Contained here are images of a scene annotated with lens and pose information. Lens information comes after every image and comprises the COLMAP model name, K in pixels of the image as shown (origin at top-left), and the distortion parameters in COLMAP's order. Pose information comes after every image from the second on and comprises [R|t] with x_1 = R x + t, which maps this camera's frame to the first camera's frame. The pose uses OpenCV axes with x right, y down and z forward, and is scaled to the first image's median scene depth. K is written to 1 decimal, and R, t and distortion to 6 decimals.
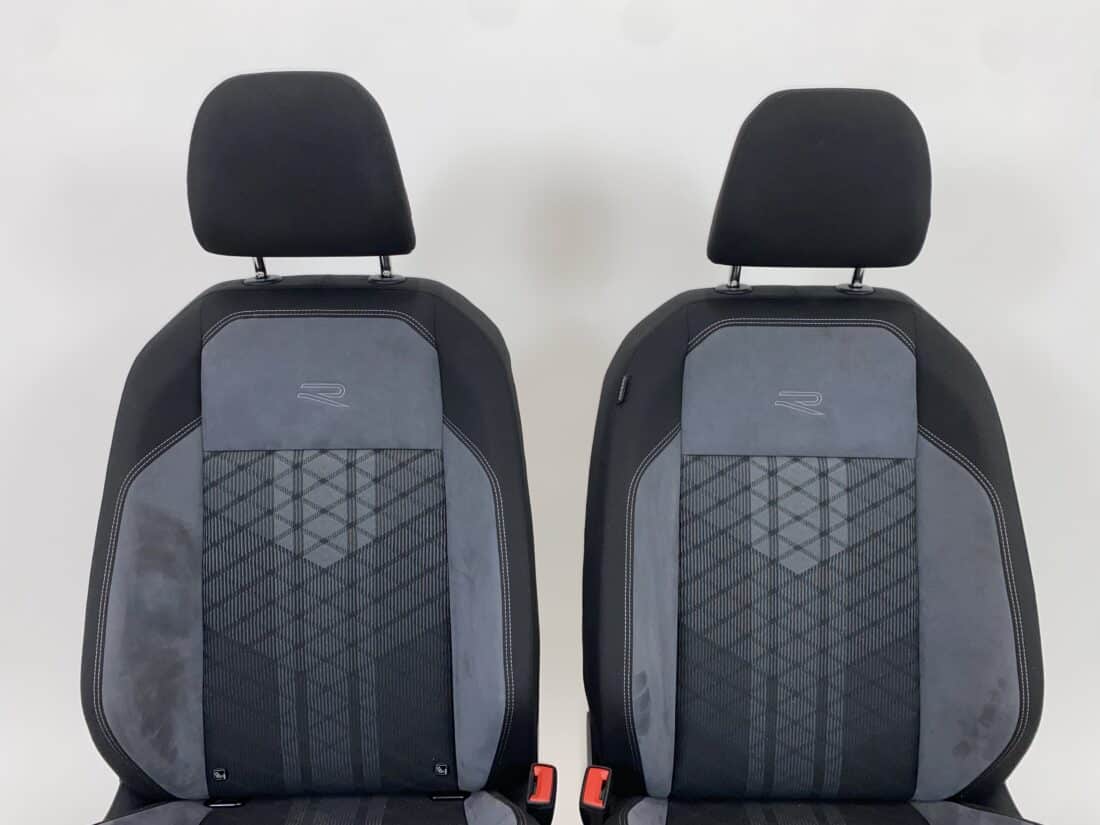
lens RADIAL K [[865.7, 0, 546.0], [0, 865.7, 384.3], [0, 0, 1]] dist [0.015701, -0.012893]
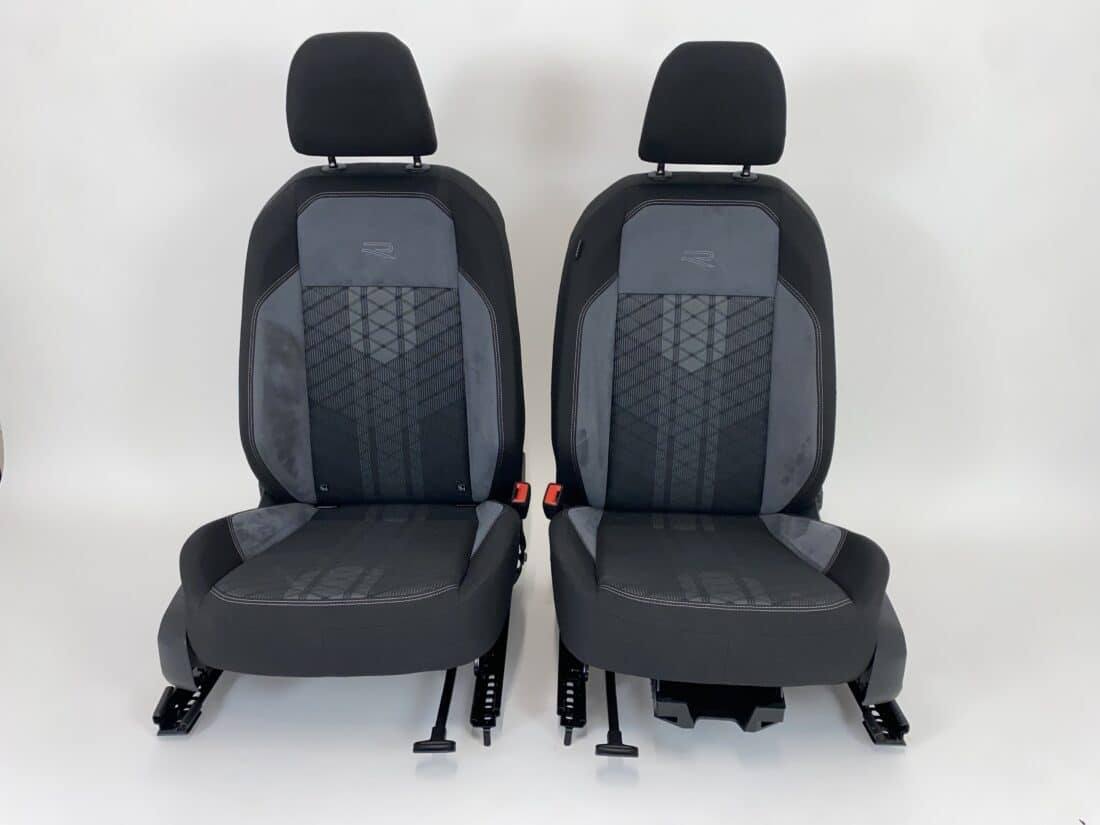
lens RADIAL K [[881.5, 0, 543.0], [0, 881.5, 414.9], [0, 0, 1]] dist [0.104960, -0.097794]
pose [[0.999310, 0.017191, -0.032918, 0.081711], [-0.008317, 0.967492, 0.252764, -0.100784], [0.036193, -0.252316, 0.966968, -0.539146]]
